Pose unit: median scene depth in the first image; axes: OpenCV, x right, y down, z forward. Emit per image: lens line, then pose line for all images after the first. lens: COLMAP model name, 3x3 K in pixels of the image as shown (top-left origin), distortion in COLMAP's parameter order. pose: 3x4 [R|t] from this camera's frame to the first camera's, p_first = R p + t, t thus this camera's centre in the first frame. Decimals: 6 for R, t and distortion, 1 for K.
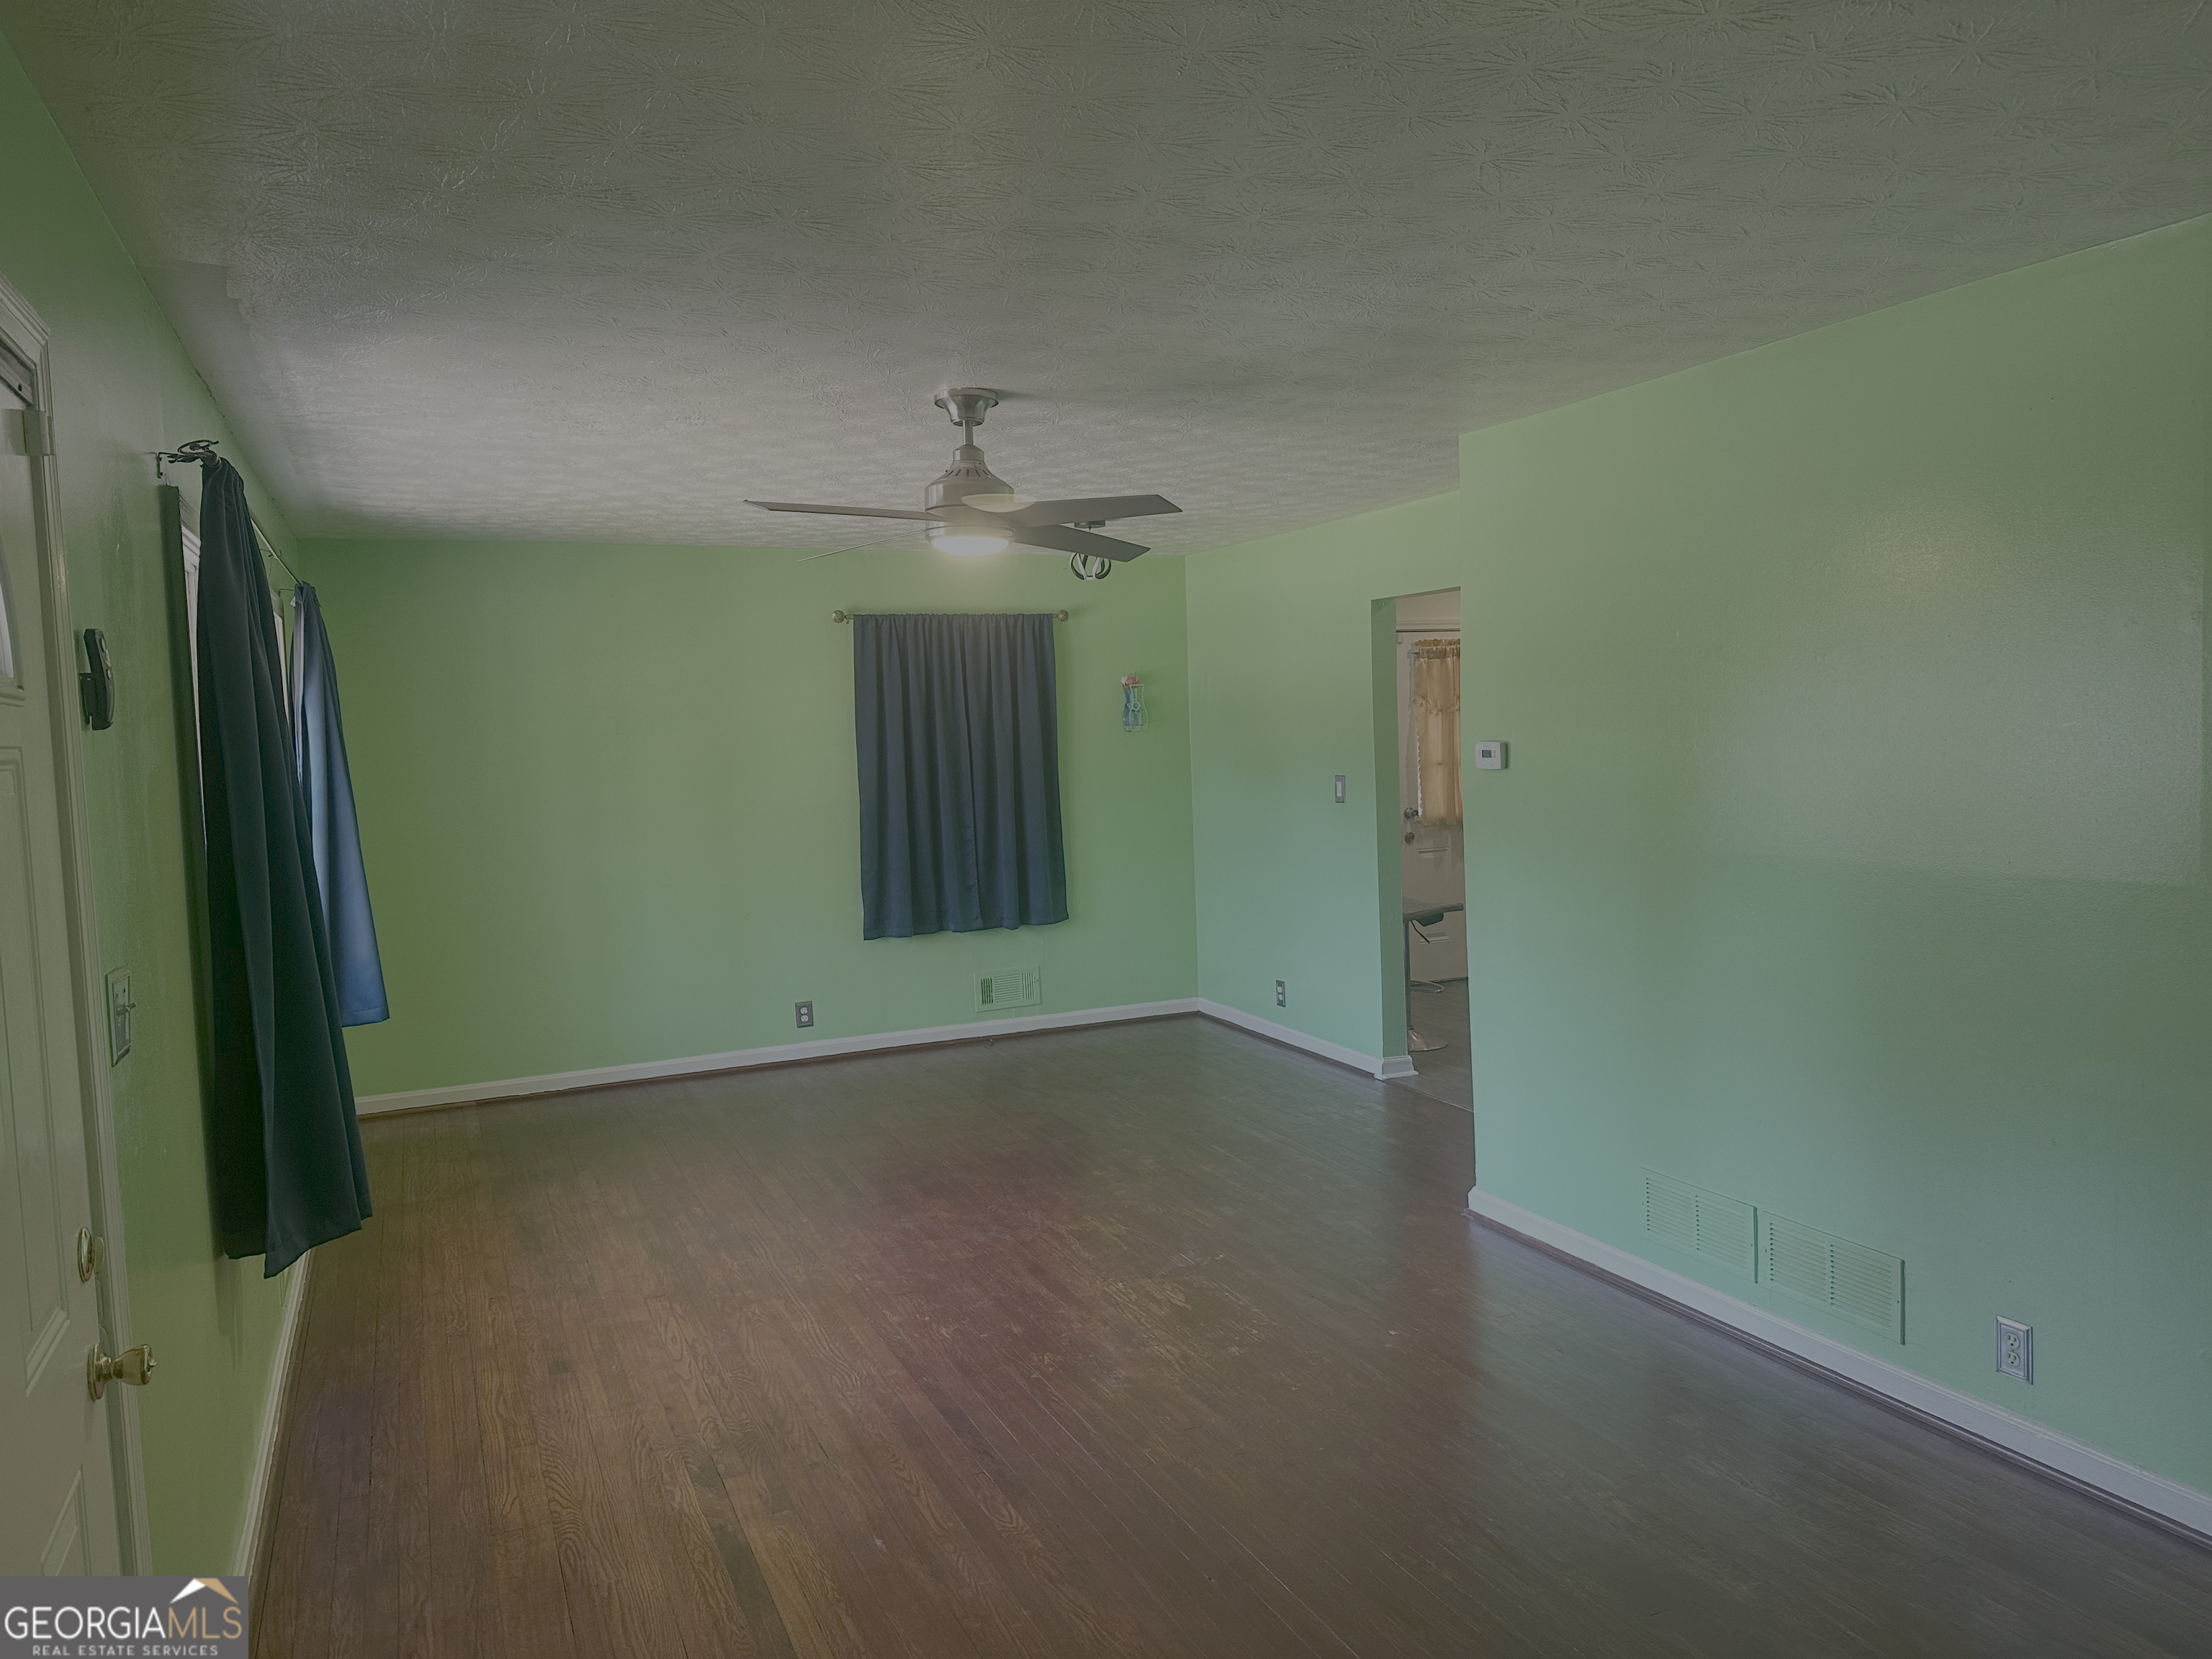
lens RADIAL K [[1523.7, 0, 1103.4], [0, 1523.7, 825.0], [0, 0, 1]] dist [0.136943, -0.209385]
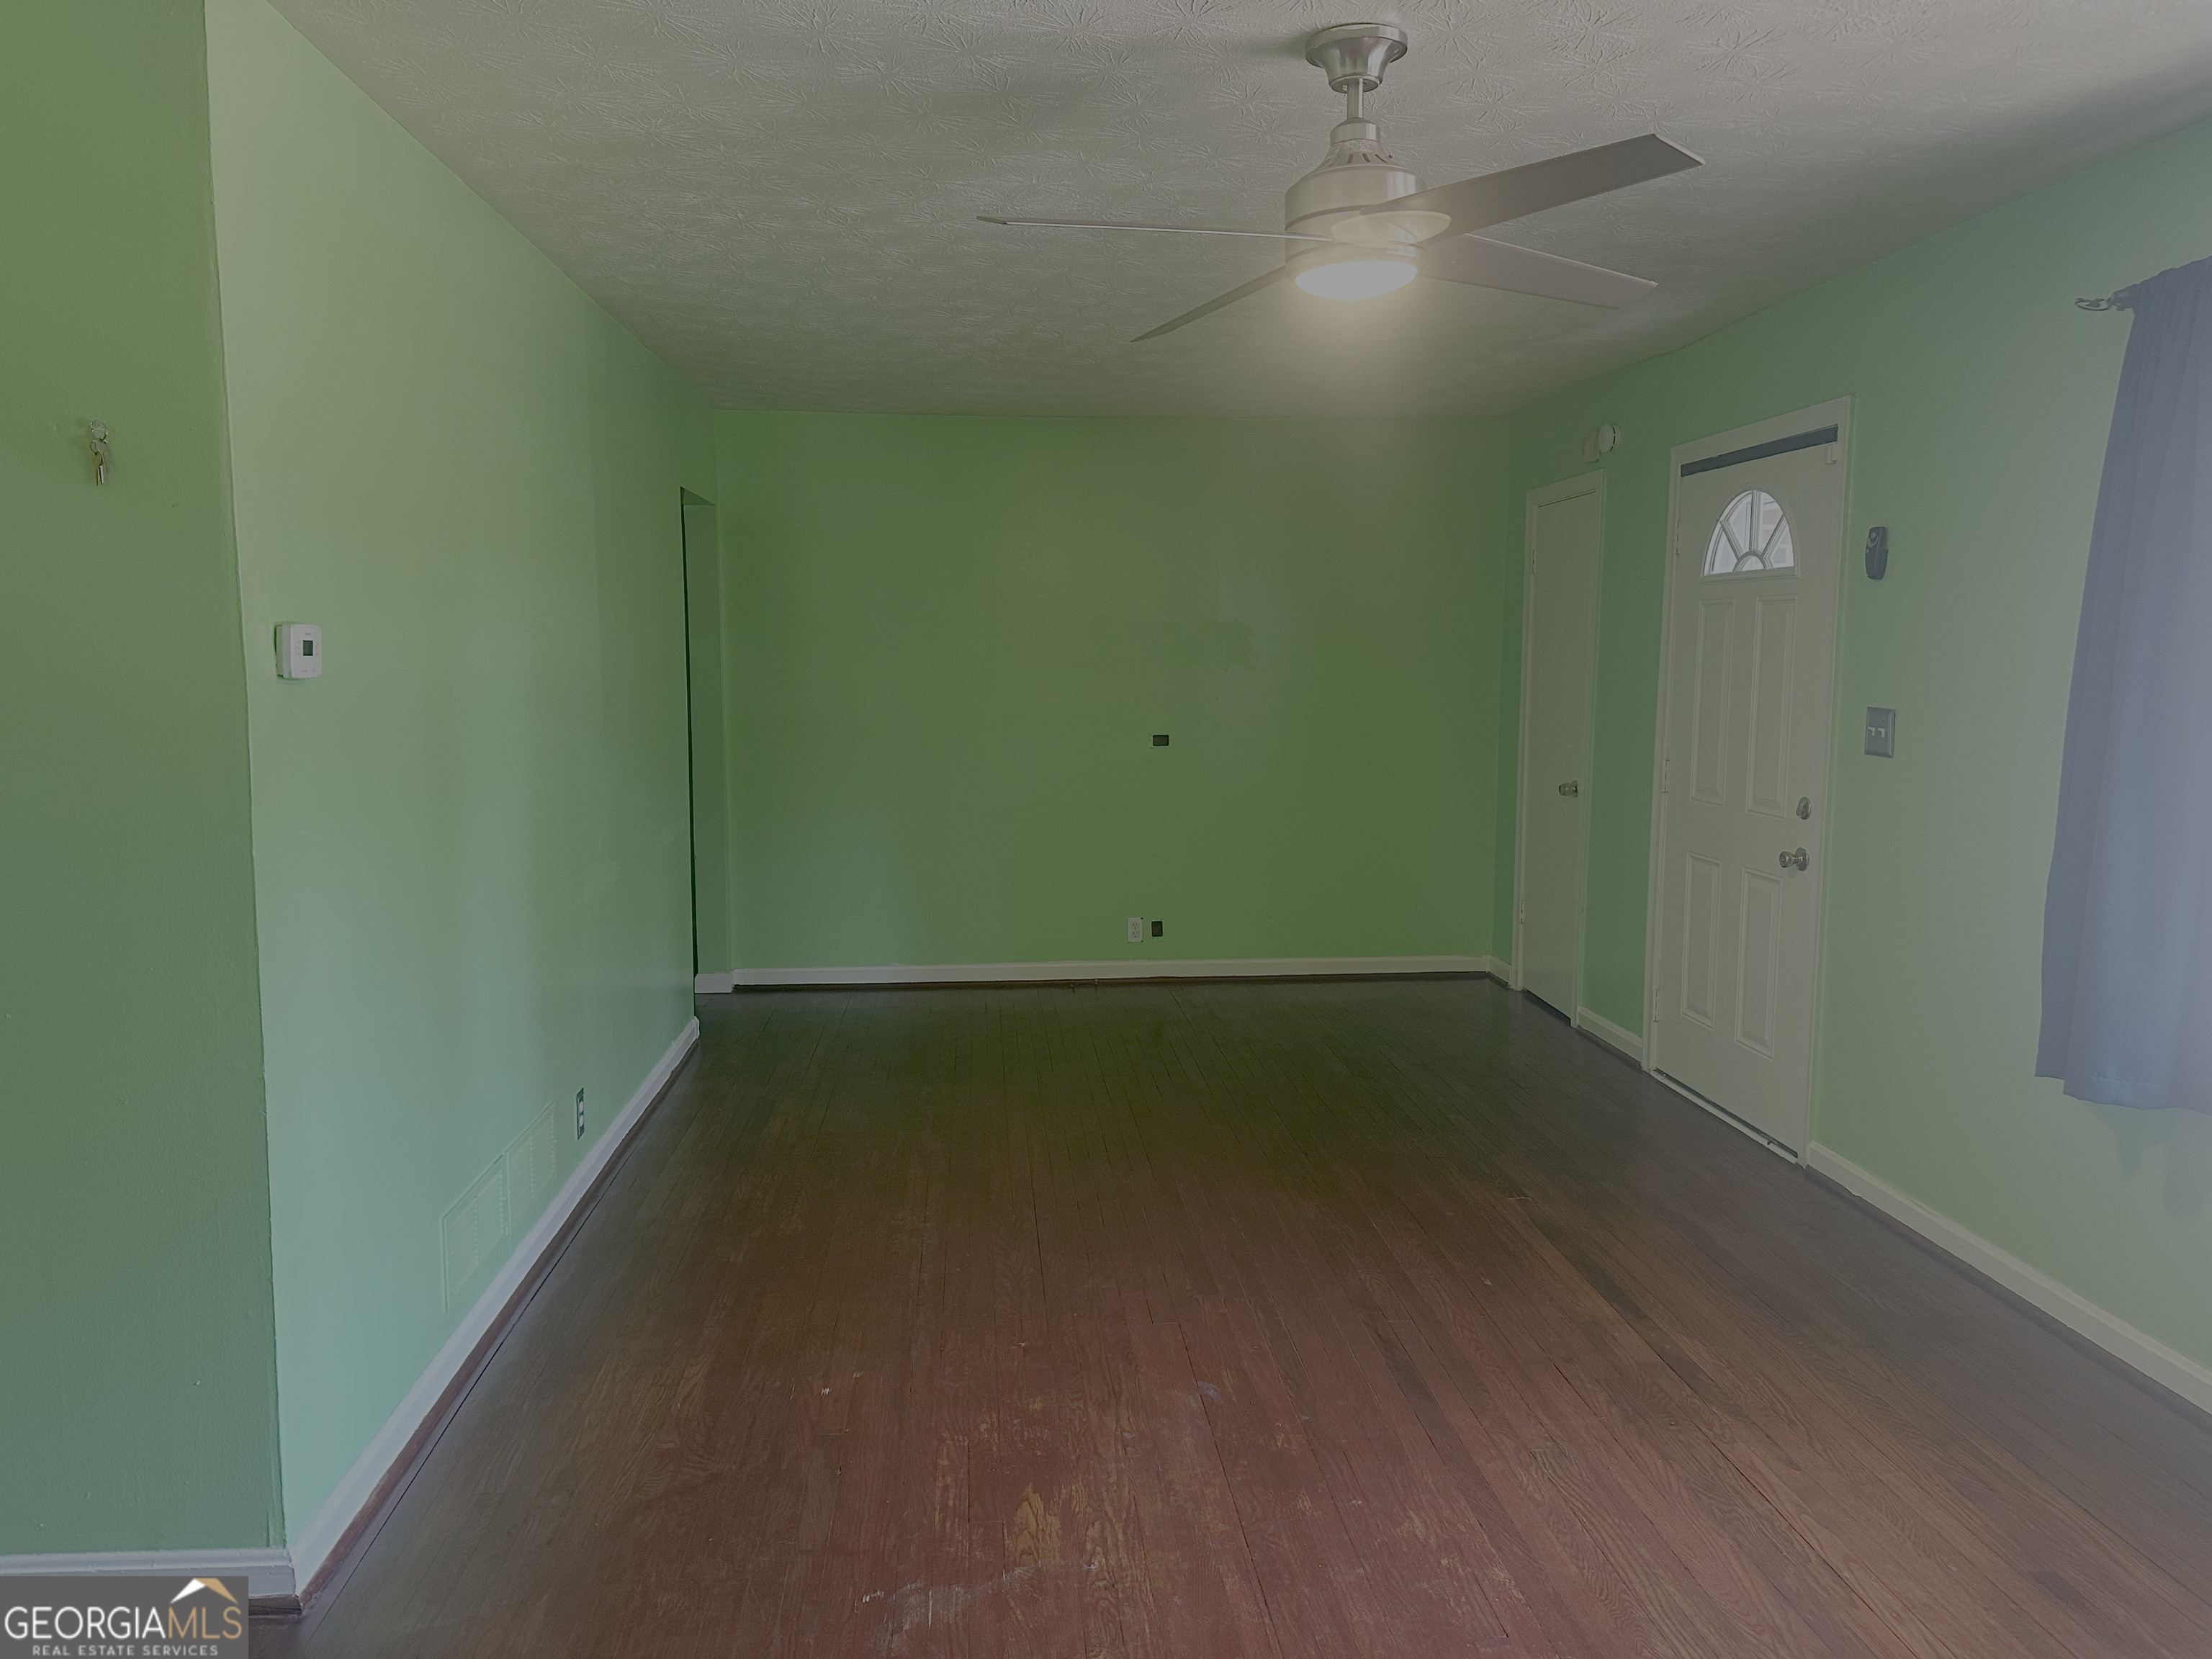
lens RADIAL K [[1566.3, 0, 1099.2], [0, 1566.3, 831.5], [0, 0, 1]] dist [0.024053, -0.001417]
pose [[-0.943289, -0.002301, 0.331965, -0.108983], [0.056751, 0.984138, 0.168082, -0.037646], [-0.327086, 0.177389, -0.928196, 0.895530]]
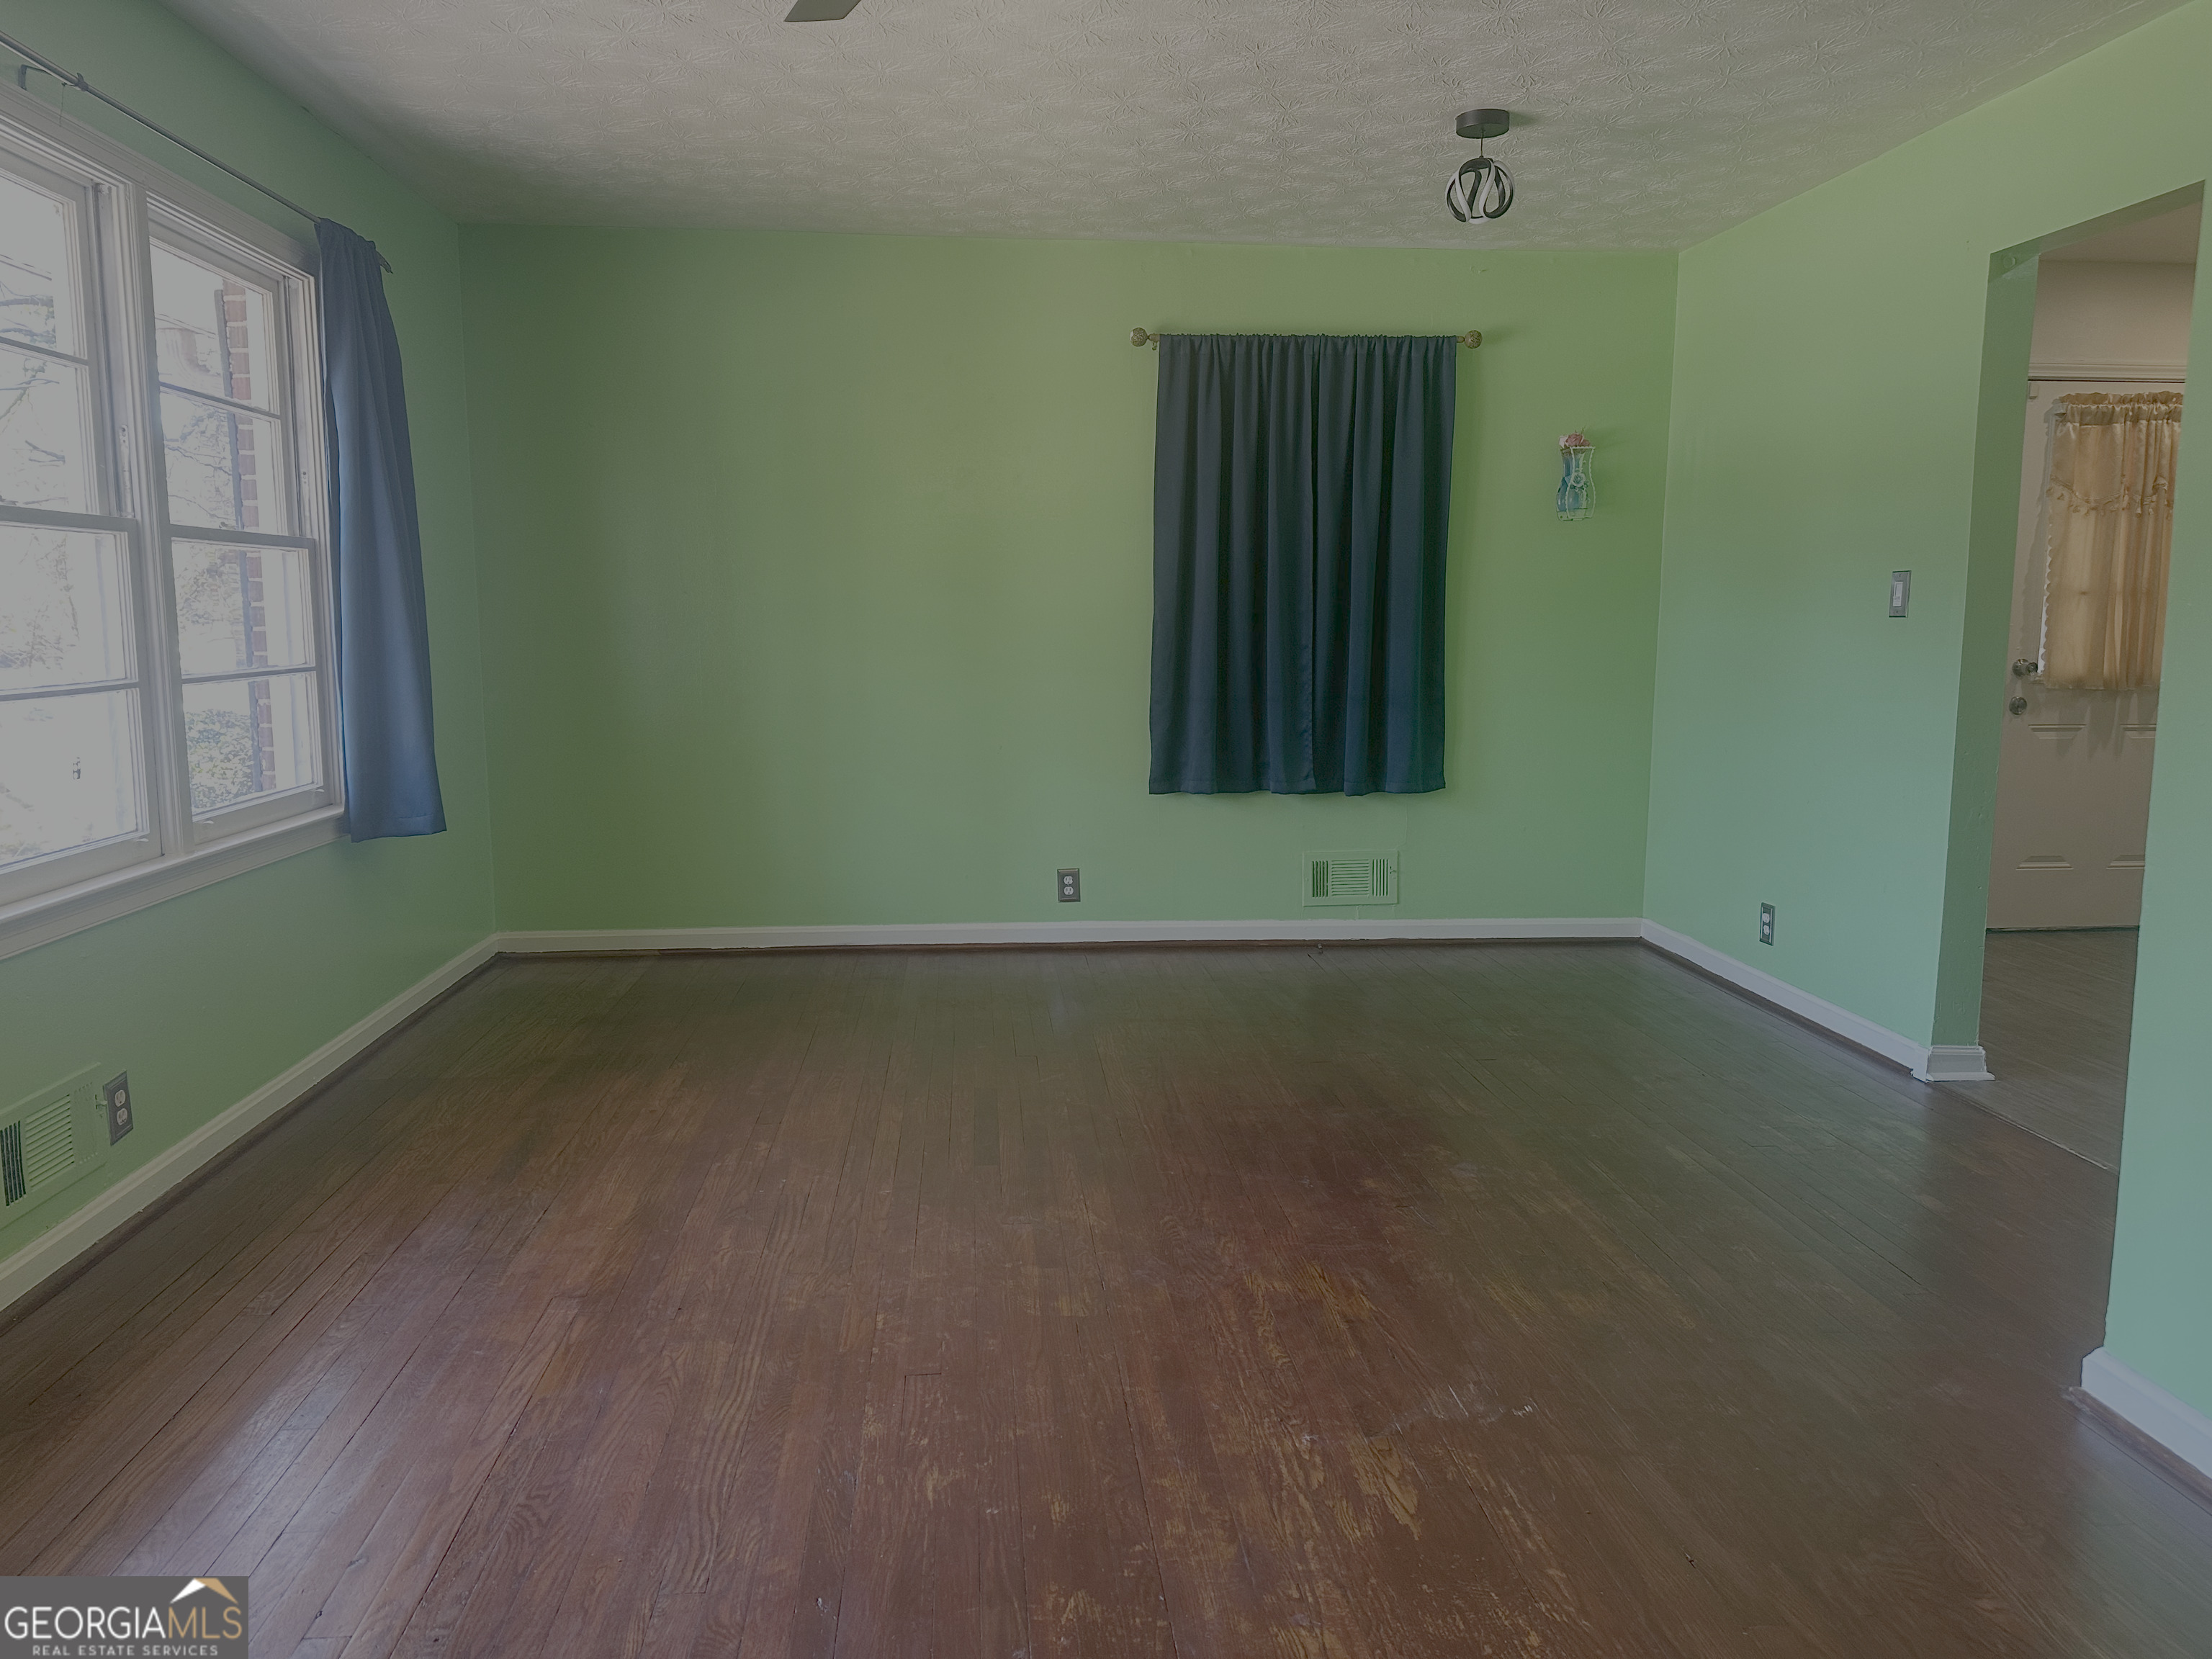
lens RADIAL K [[1531.8, 0, 1101.0], [0, 1531.8, 833.6], [0, 0, 1]] dist [0.080925, -0.105391]
pose [[0.944081, 0.082456, -0.319237, 0.057773], [-0.057731, 0.994607, 0.086168, 0.032800], [0.324620, -0.062920, 0.943749, 0.299790]]
